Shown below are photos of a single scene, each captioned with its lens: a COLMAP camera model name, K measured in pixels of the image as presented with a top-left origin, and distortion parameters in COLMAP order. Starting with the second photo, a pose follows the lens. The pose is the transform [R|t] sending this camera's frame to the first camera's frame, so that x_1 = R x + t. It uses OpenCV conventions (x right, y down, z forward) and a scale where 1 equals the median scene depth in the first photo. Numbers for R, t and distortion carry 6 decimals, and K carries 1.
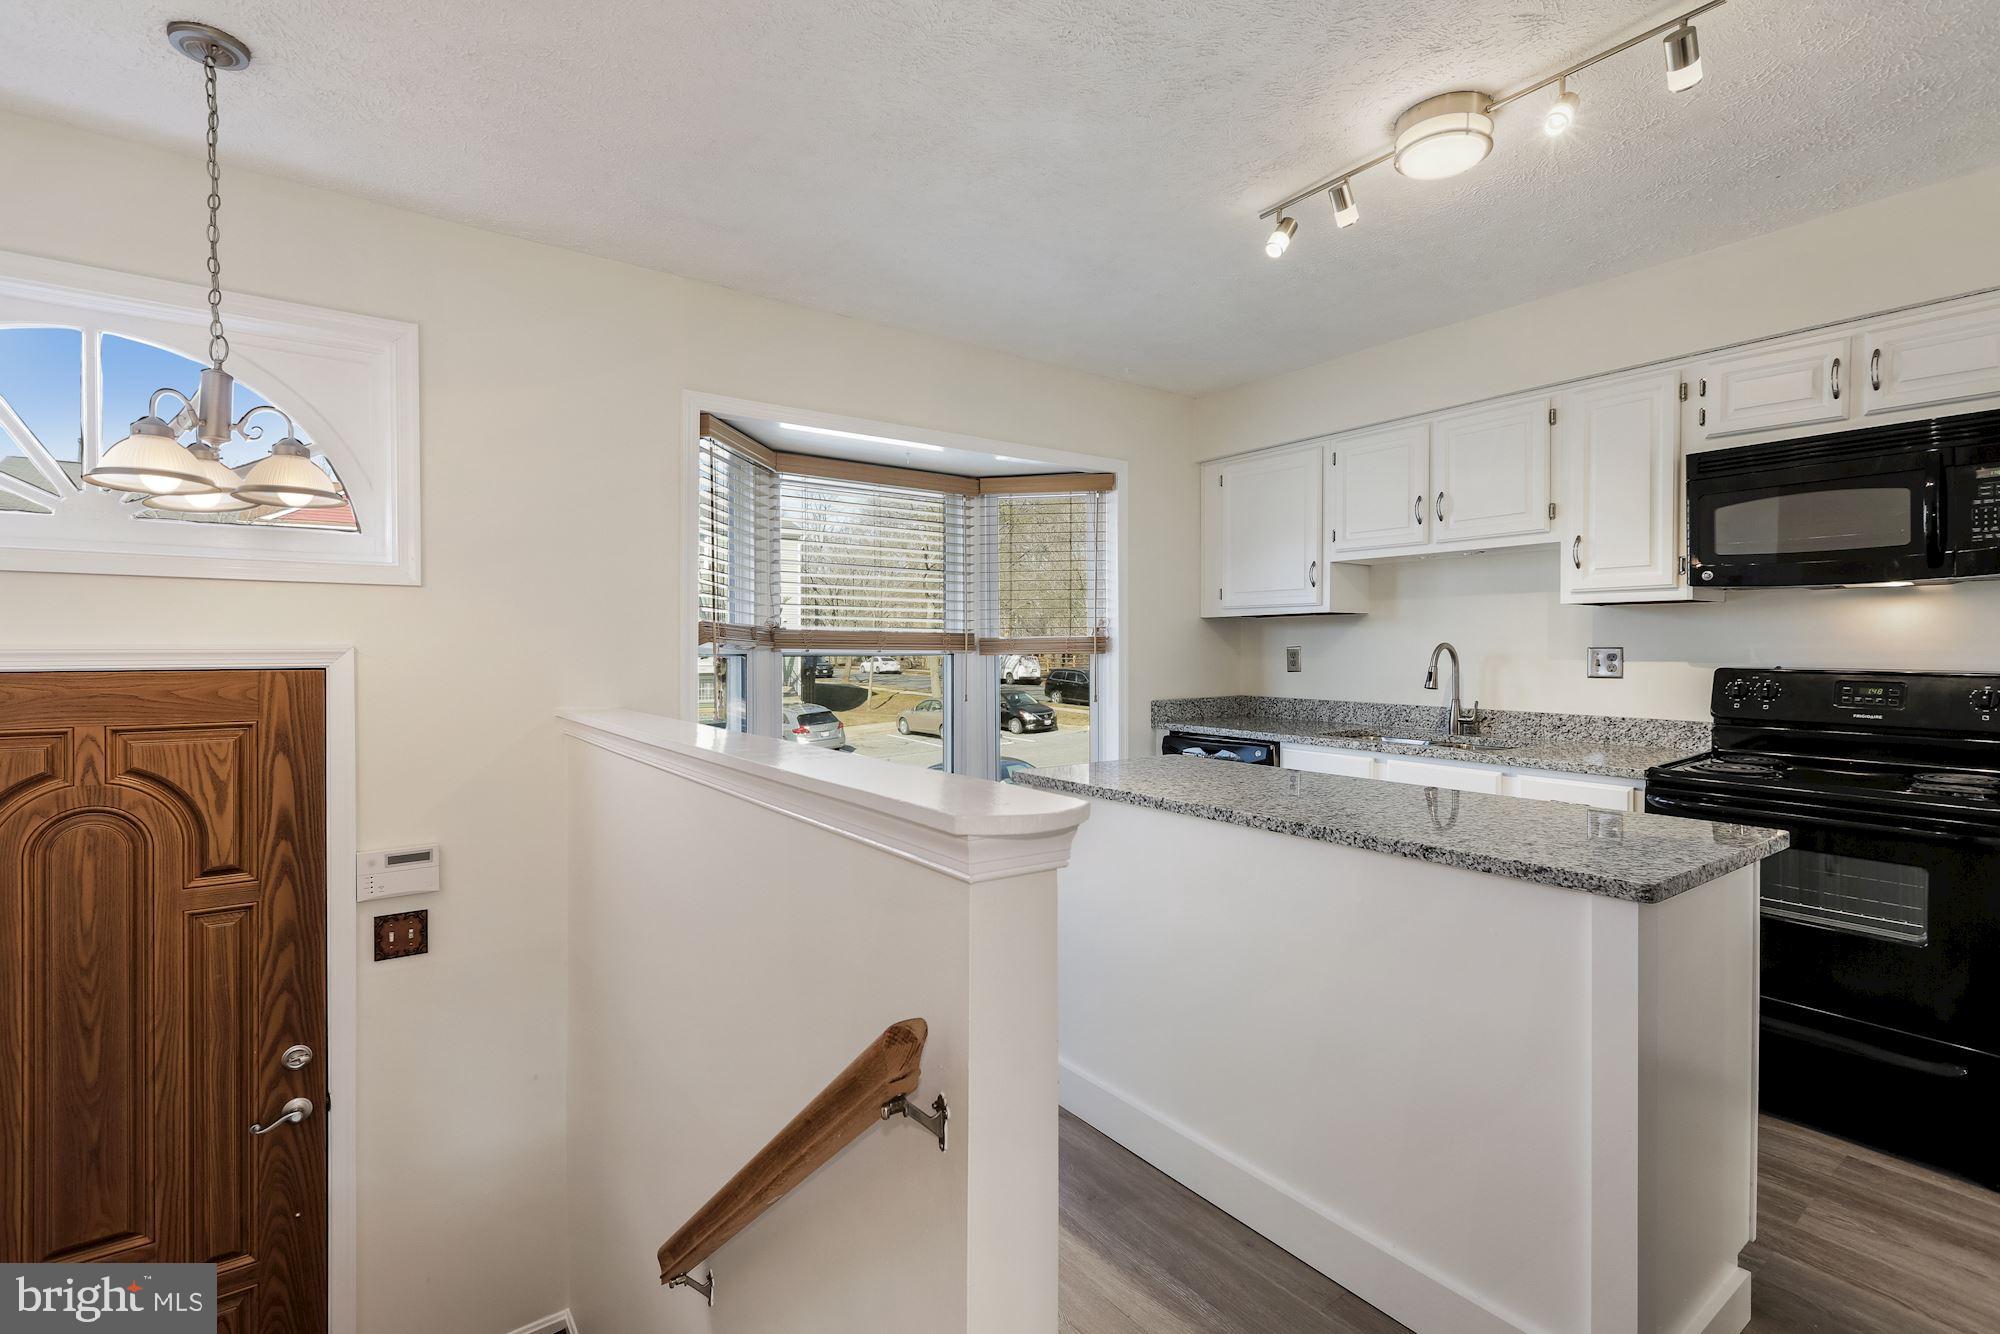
lens RADIAL K [[913.2, 0, 996.1], [0, 913.2, 654.4], [0, 0, 1]] dist [0.007863, -0.002932]
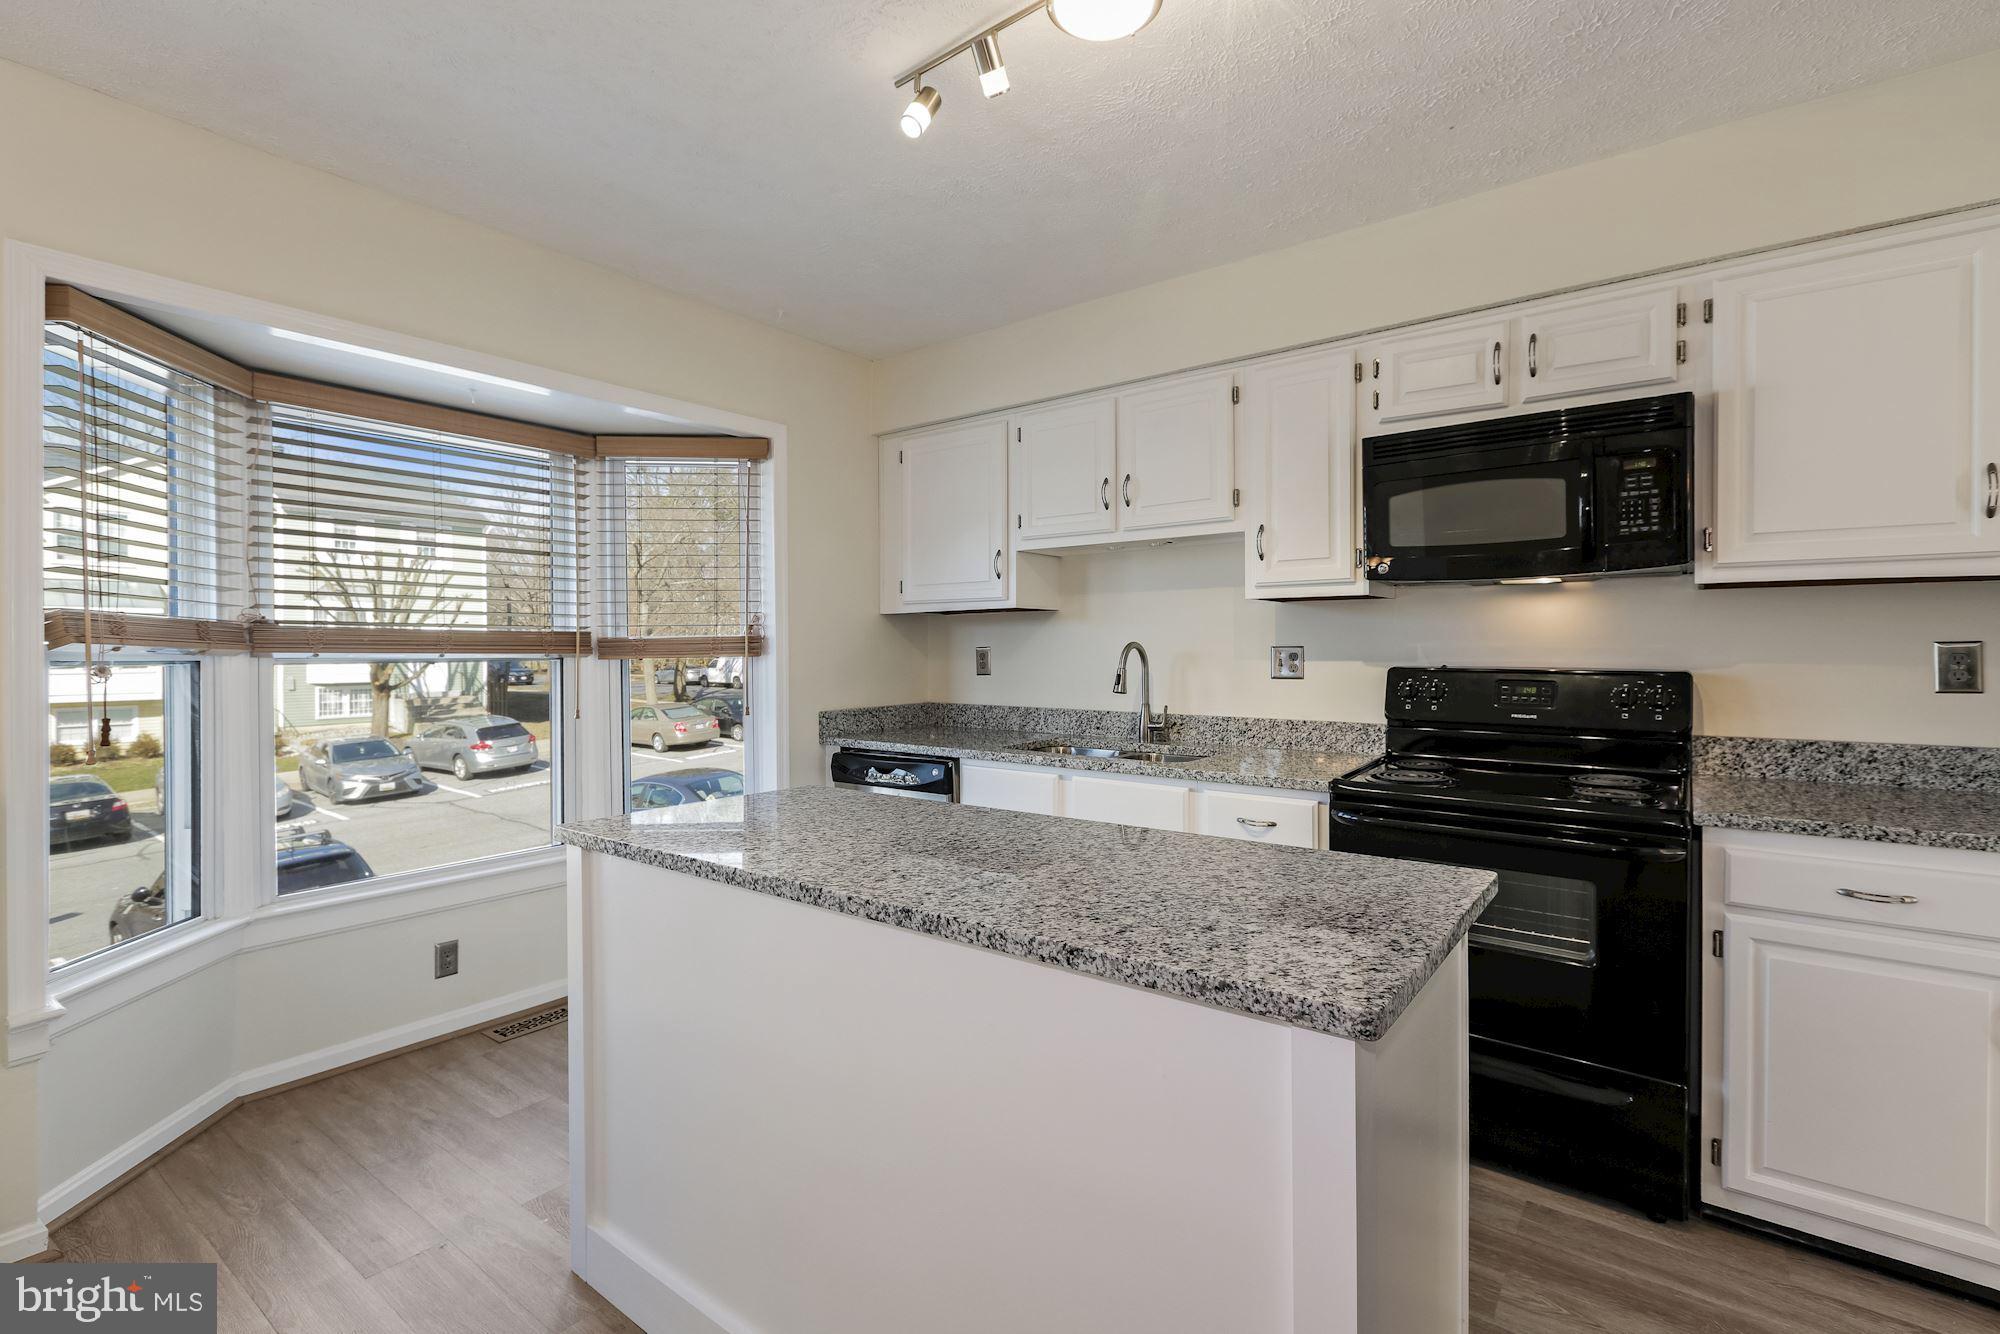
lens RADIAL K [[913.2, 0, 1000.0], [0, 913.2, 650.0], [0, 0, 1]] dist [0.007863, -0.002932]
pose [[0.958084, -0.004937, 0.286444, 0.119604], [0.006936, 0.999958, -0.005964, -0.000431], [-0.286402, 0.007700, 0.958079, 0.194996]]
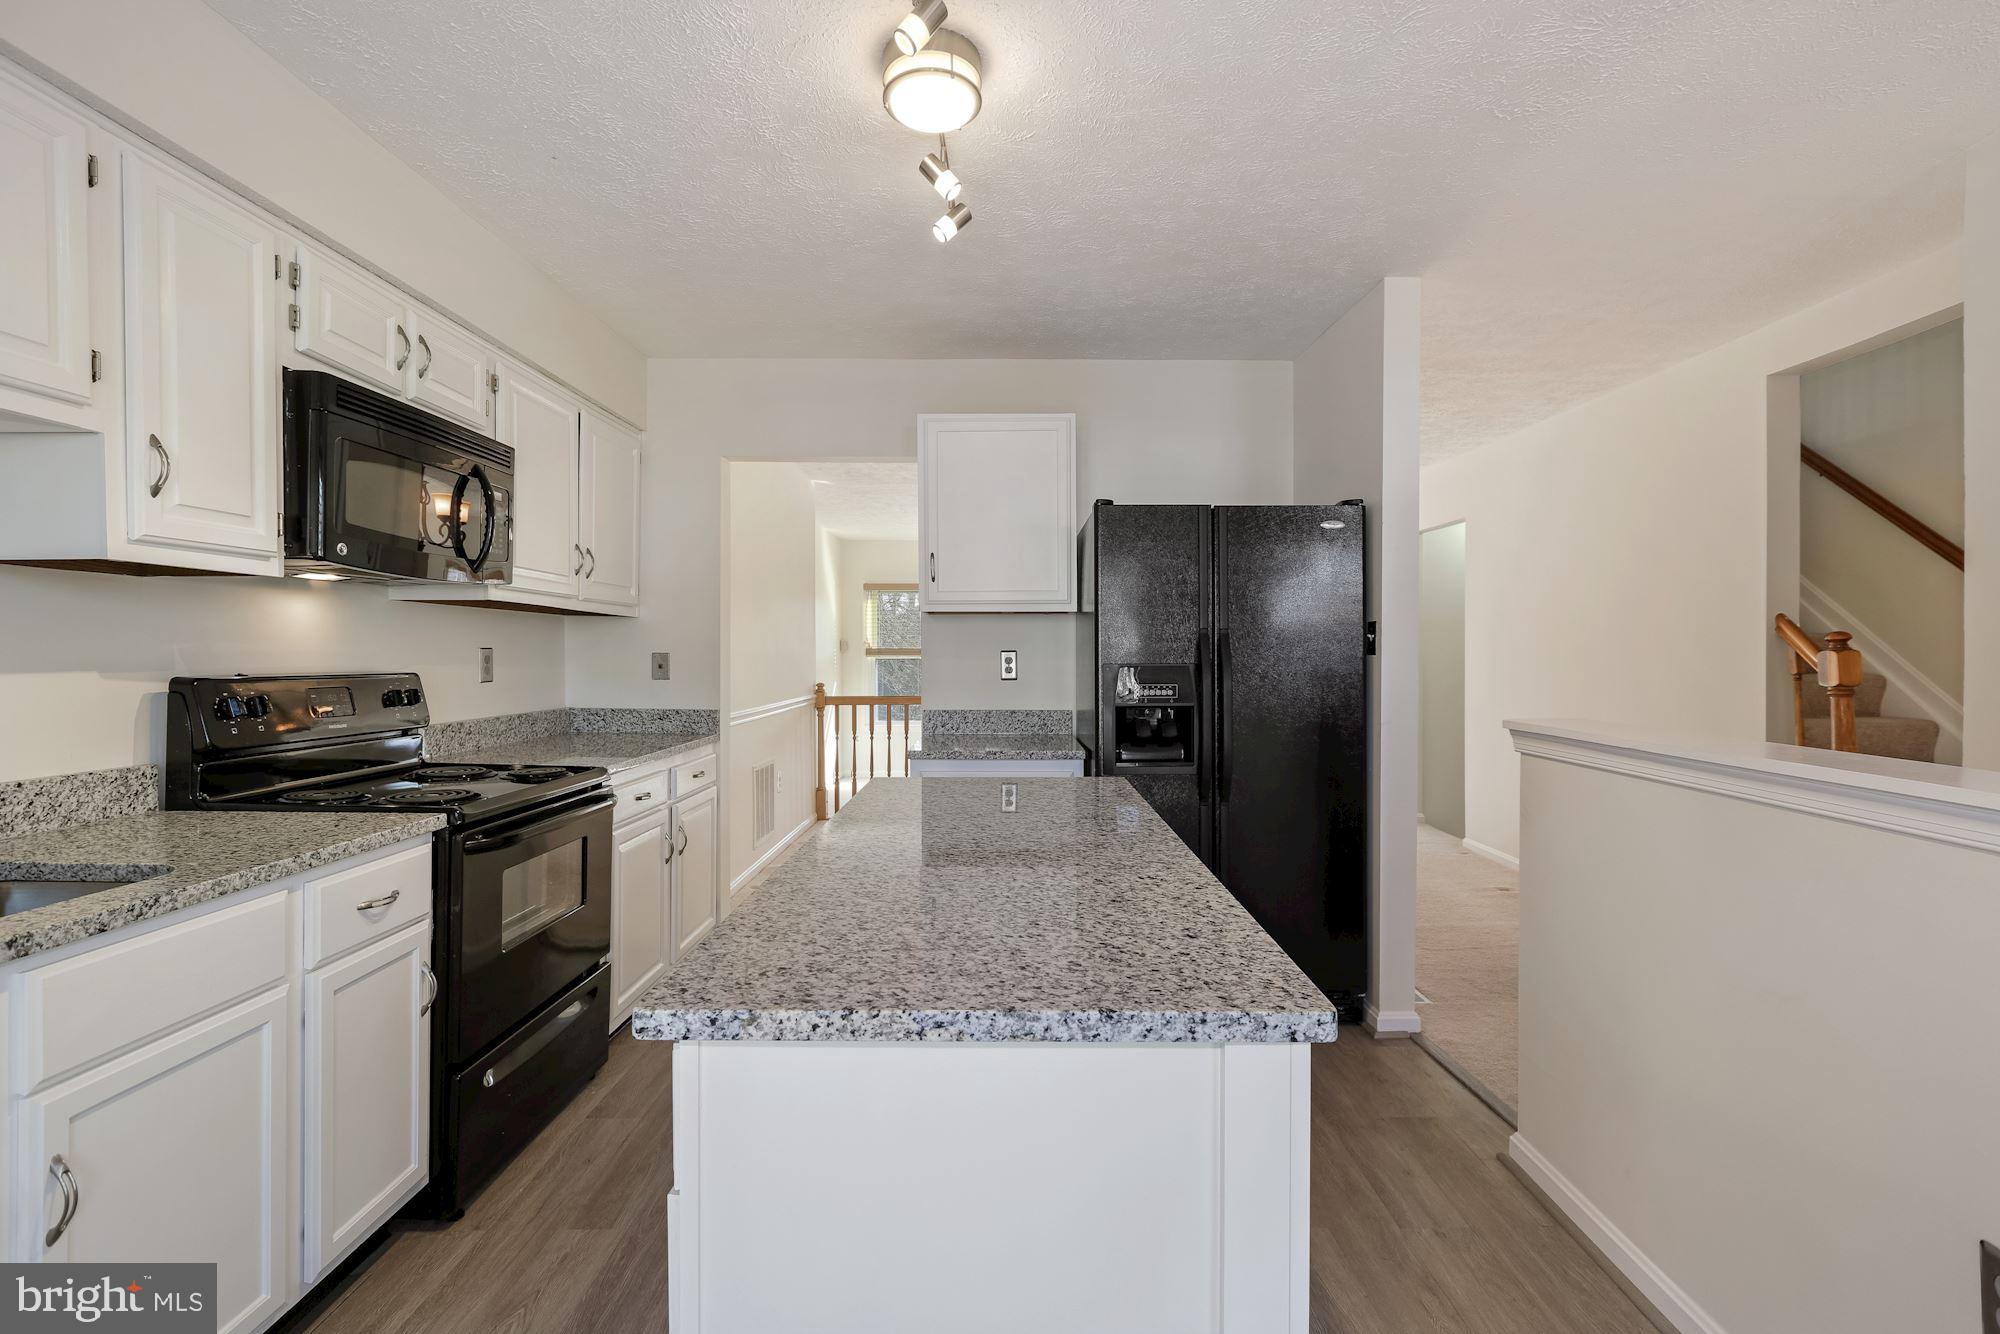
lens RADIAL K [[913.2, 0, 1003.6], [0, 913.2, 659.8], [0, 0, 1]] dist [0.007863, -0.002932]
pose [[-0.809564, -0.004721, 0.587013, -0.072850], [0.005755, 0.999856, 0.015978, -0.005610], [-0.587003, 0.016314, -0.809420, 1.134853]]
